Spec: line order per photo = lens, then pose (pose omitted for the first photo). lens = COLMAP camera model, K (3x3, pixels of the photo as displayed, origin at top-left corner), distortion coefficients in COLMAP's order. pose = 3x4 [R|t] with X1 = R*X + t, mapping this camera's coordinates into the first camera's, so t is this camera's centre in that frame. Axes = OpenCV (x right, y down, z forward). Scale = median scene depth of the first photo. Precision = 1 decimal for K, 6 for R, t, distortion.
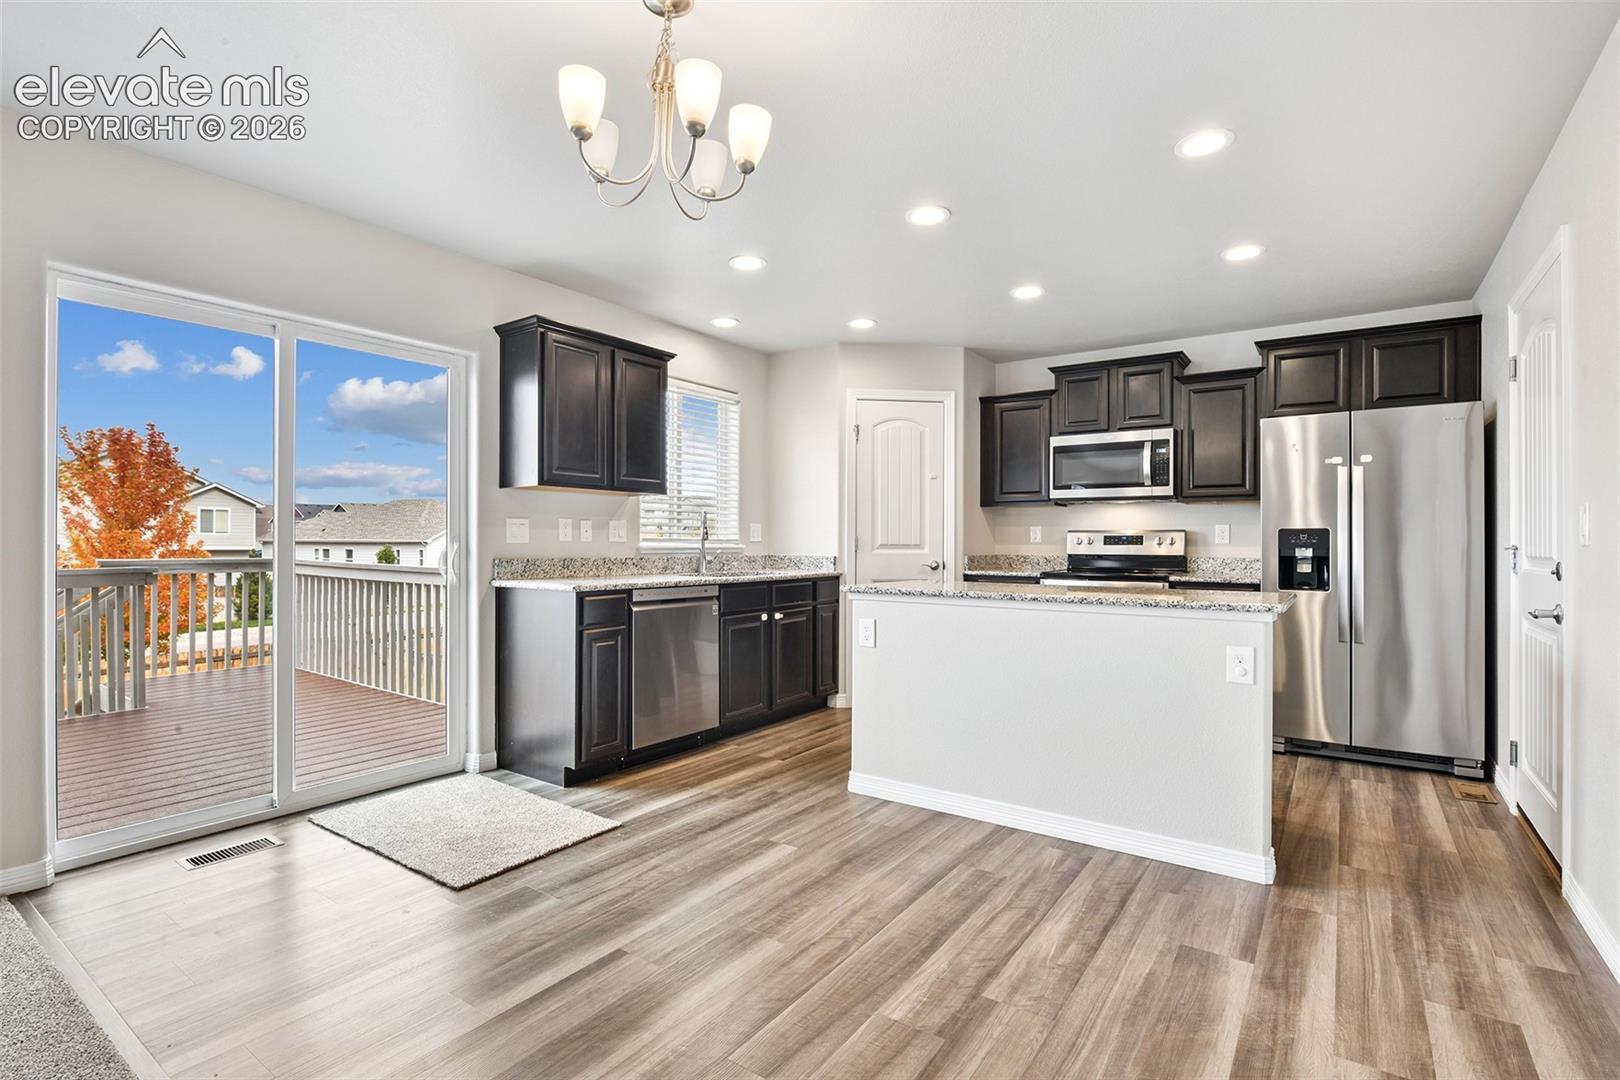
lens RADIAL K [[766.7, 0, 810.0], [0, 766.7, 540.0], [0, 0, 1]] dist [0.000257, -0.000446]
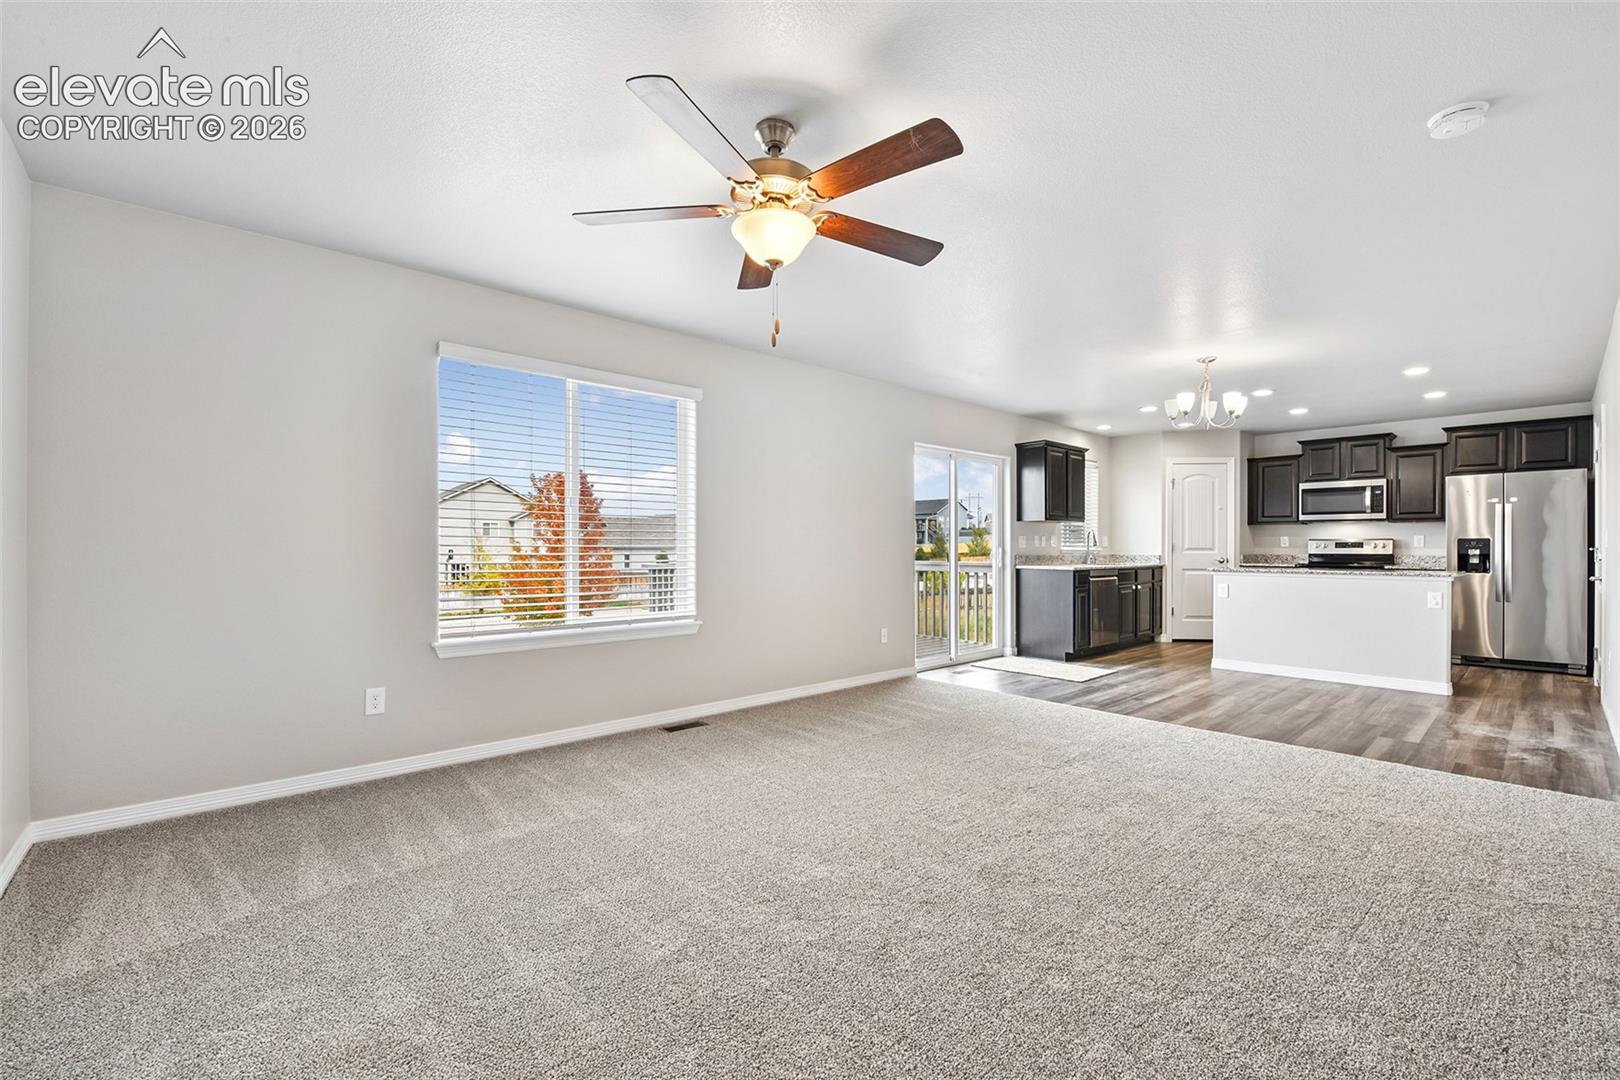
lens RADIAL K [[680.6, 0, 803.5], [0, 680.6, 550.1], [0, 0, 1]] dist [-0.015971, -0.000118]
pose [[0.972509, -0.001998, -0.232855, -0.452285], [0.003569, 0.999974, 0.006326, -0.002748], [0.232836, -0.006983, 0.972491, -0.778701]]
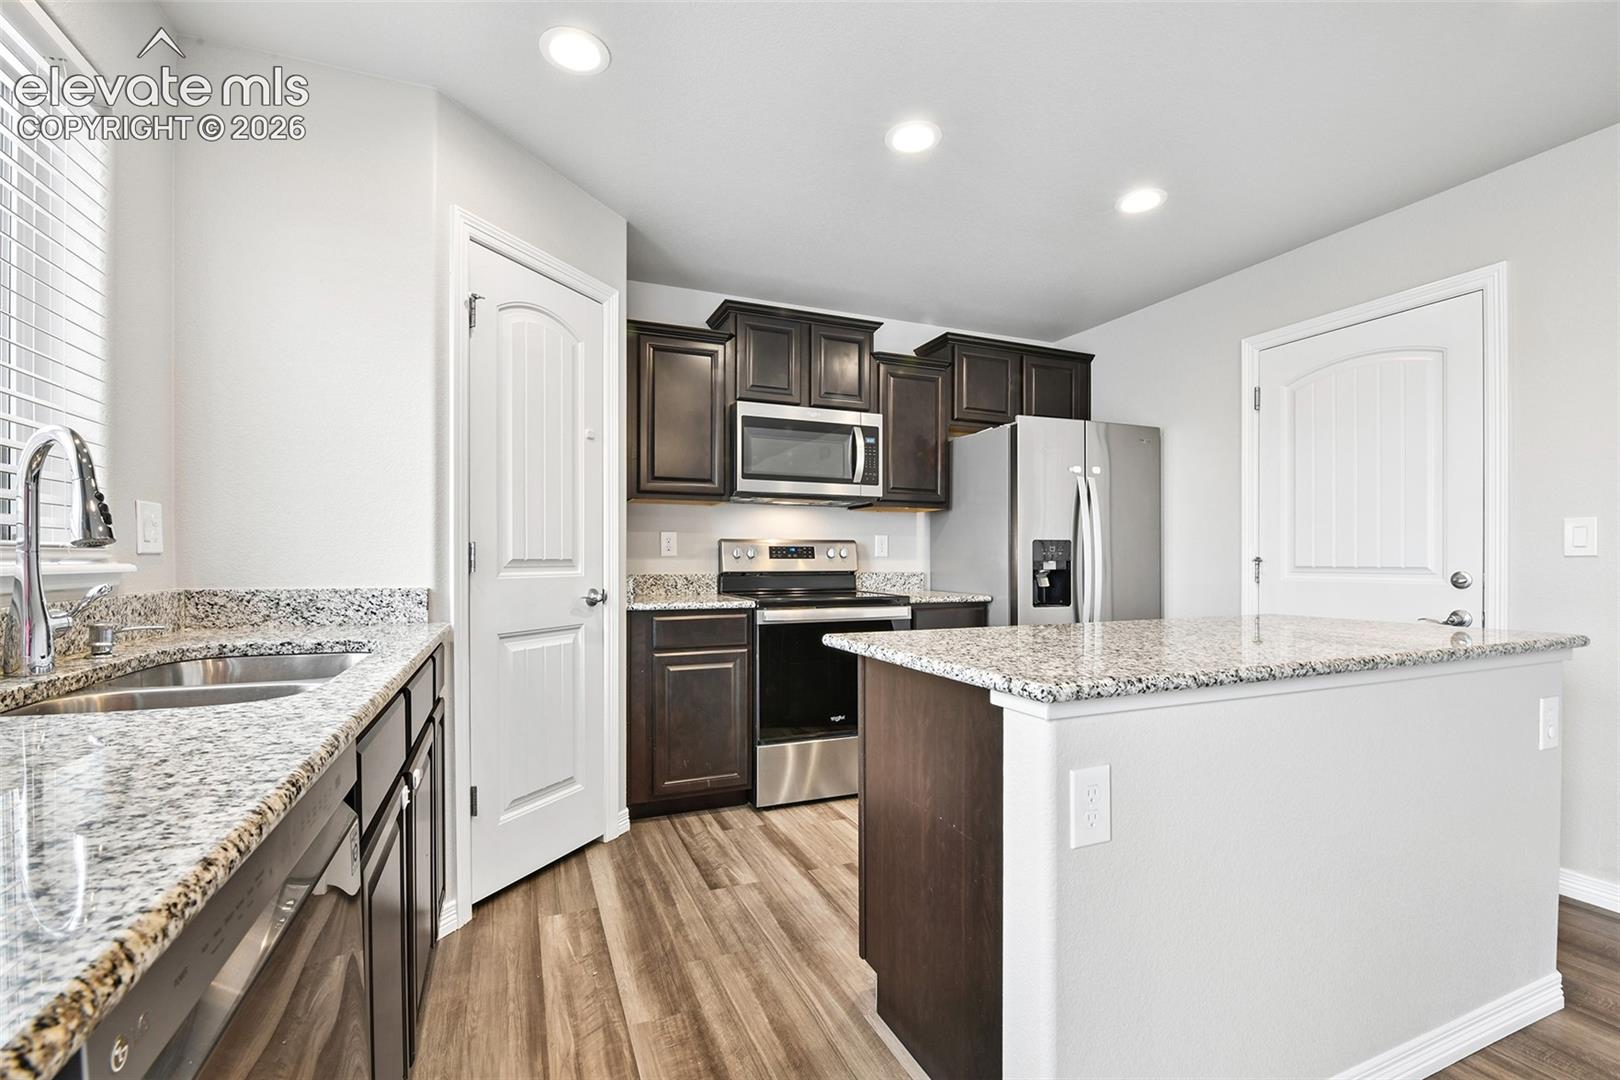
lens RADIAL K [[700.9, 0, 800.0], [0, 700.9, 559.9], [0, 0, 1]] dist [-0.015022, -0.000088]
pose [[0.538646, -0.006078, 0.842511, -0.208885], [-0.000741, 0.999970, 0.007688, 0.002725], [-0.842532, -0.004765, 0.538625, 0.708667]]
